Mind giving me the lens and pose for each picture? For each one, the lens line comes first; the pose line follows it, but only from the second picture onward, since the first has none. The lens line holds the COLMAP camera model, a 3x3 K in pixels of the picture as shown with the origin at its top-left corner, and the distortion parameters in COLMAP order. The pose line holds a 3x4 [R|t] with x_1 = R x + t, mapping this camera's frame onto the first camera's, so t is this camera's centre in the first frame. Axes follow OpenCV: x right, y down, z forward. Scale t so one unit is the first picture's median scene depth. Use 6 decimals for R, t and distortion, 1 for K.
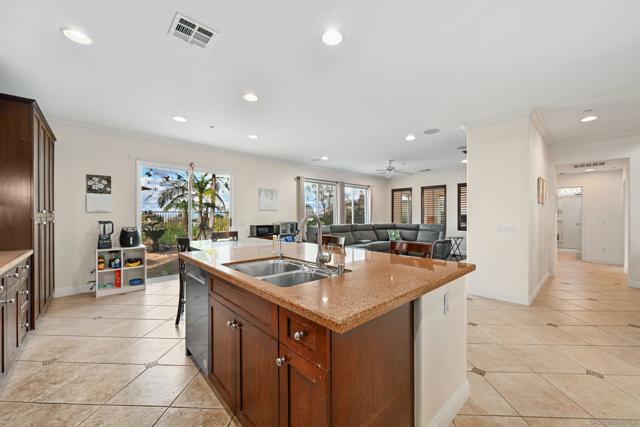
lens RADIAL K [[251.4, 0, 319.8], [0, 251.4, 215.4], [0, 0, 1]] dist [-0.000178, 0.000086]
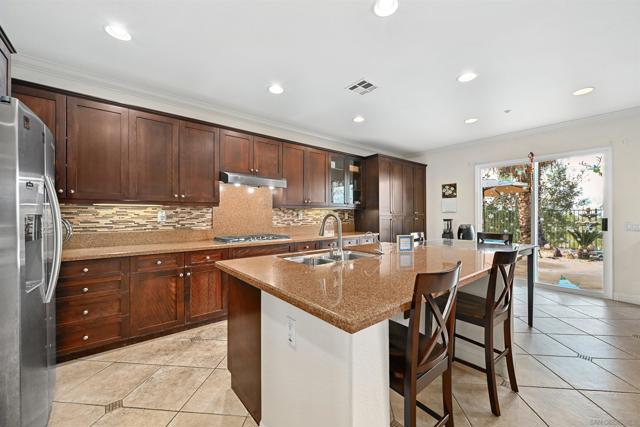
lens RADIAL K [[251.4, 0, 325.1], [0, 251.4, 215.1], [0, 0, 1]] dist [-0.000178, 0.000086]
pose [[-0.047543, -0.002530, -0.998866, 0.455441], [0.003519, 0.999990, -0.002700, 0.003429], [0.998863, -0.003643, -0.047533, 0.415082]]
